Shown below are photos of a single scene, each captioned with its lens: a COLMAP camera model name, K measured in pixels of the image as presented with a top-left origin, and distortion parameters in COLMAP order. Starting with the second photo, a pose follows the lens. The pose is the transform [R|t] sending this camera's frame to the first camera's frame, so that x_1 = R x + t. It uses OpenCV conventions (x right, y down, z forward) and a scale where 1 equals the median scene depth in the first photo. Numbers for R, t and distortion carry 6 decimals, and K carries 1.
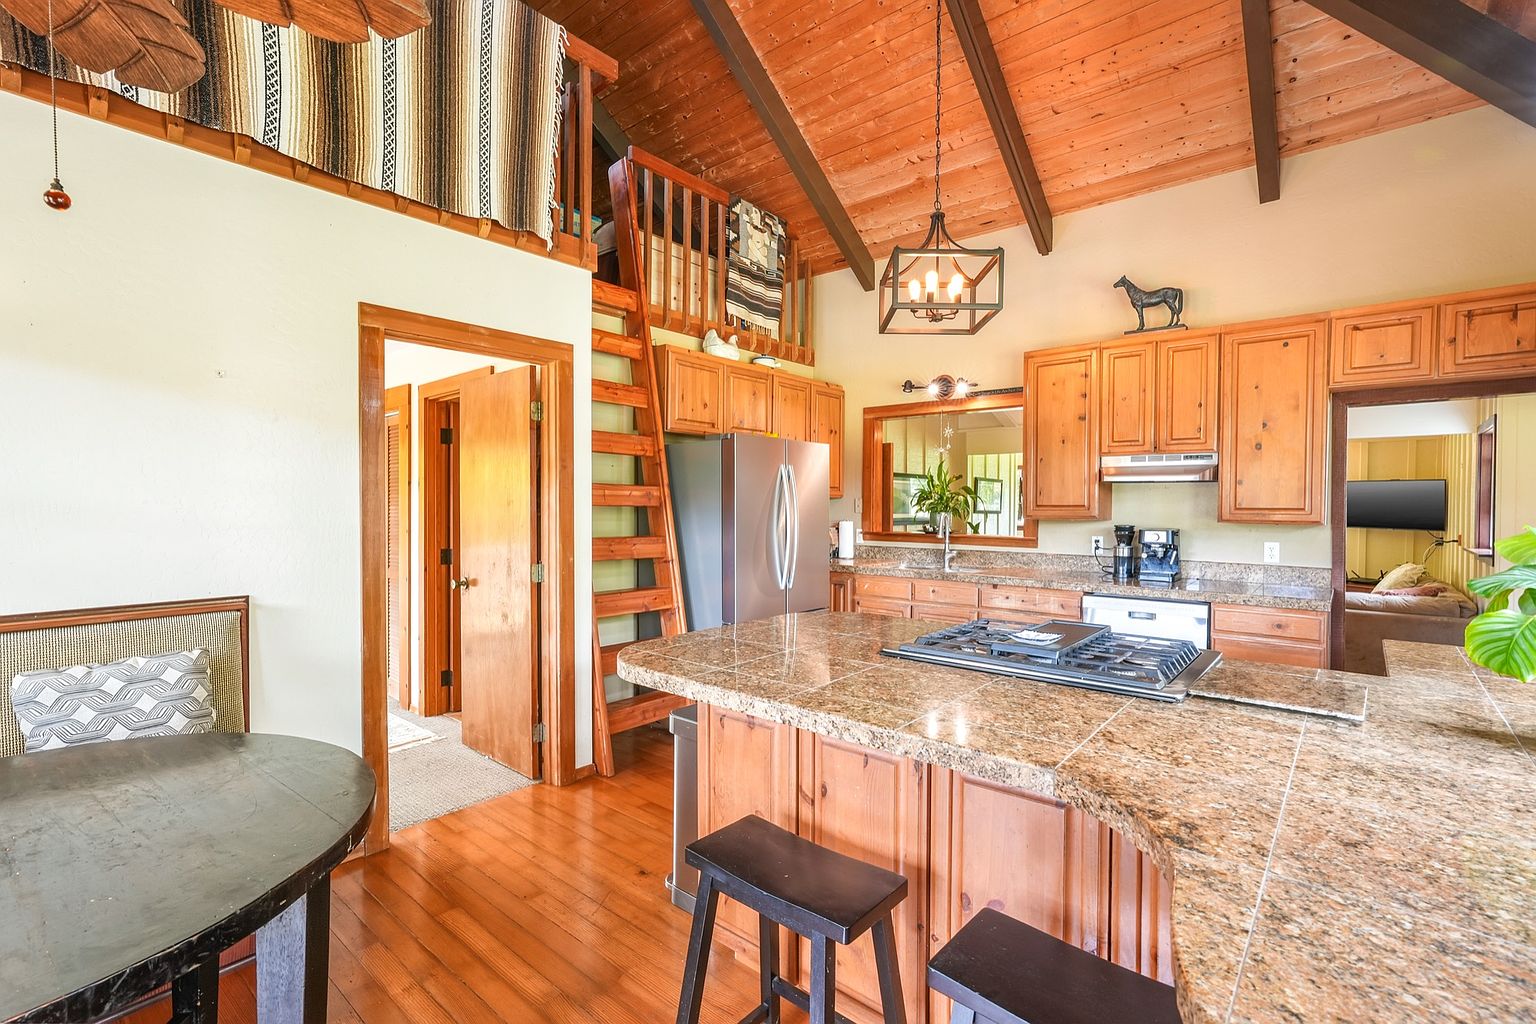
lens RADIAL K [[697.3, 0, 764.7], [0, 697.3, 516.8], [0, 0, 1]] dist [-0.010948, 0.000504]
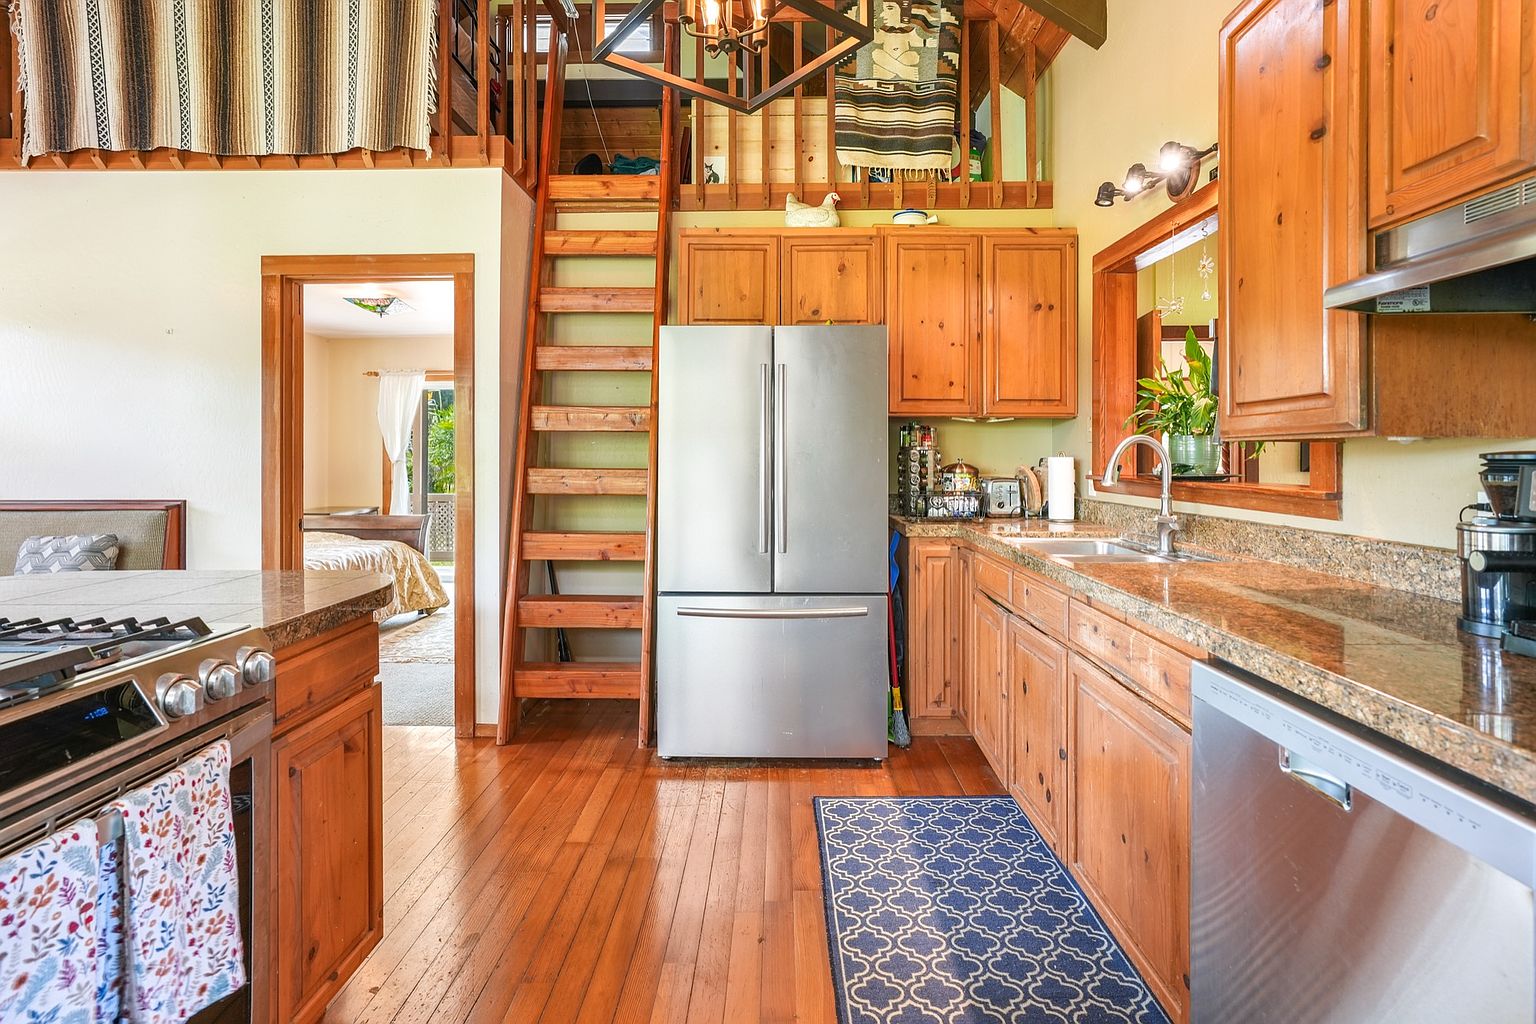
lens RADIAL K [[697.3, 0, 760.6], [0, 697.3, 455.3], [0, 0, 1]] dist [-0.010948, 0.000504]
pose [[0.629952, -0.002123, -0.776631, 0.533586], [-0.011943, 0.999852, -0.012421, 0.019347], [0.776542, 0.017100, 0.629833, 0.576381]]
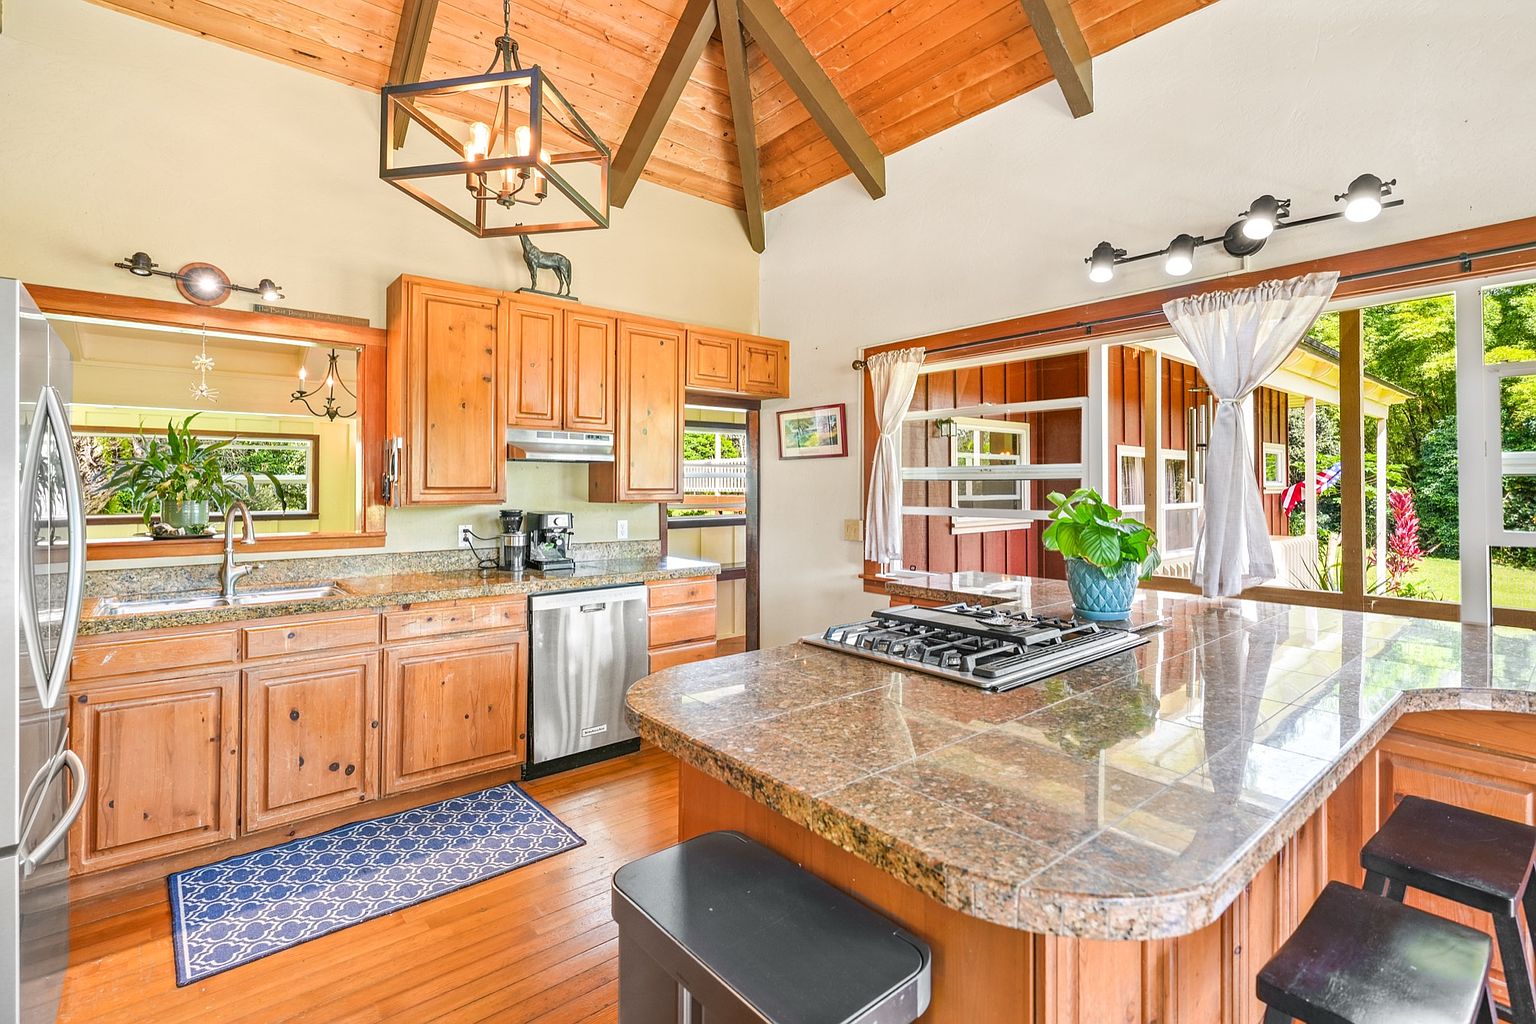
lens RADIAL K [[697.3, 0, 774.7], [0, 697.3, 477.3], [0, 0, 1]] dist [-0.010948, 0.000504]
pose [[0.164780, 0.008560, 0.986293, -0.281453], [0.018395, 0.999762, -0.011750, -0.011997], [-0.986159, 0.020079, 0.164583, 0.533141]]
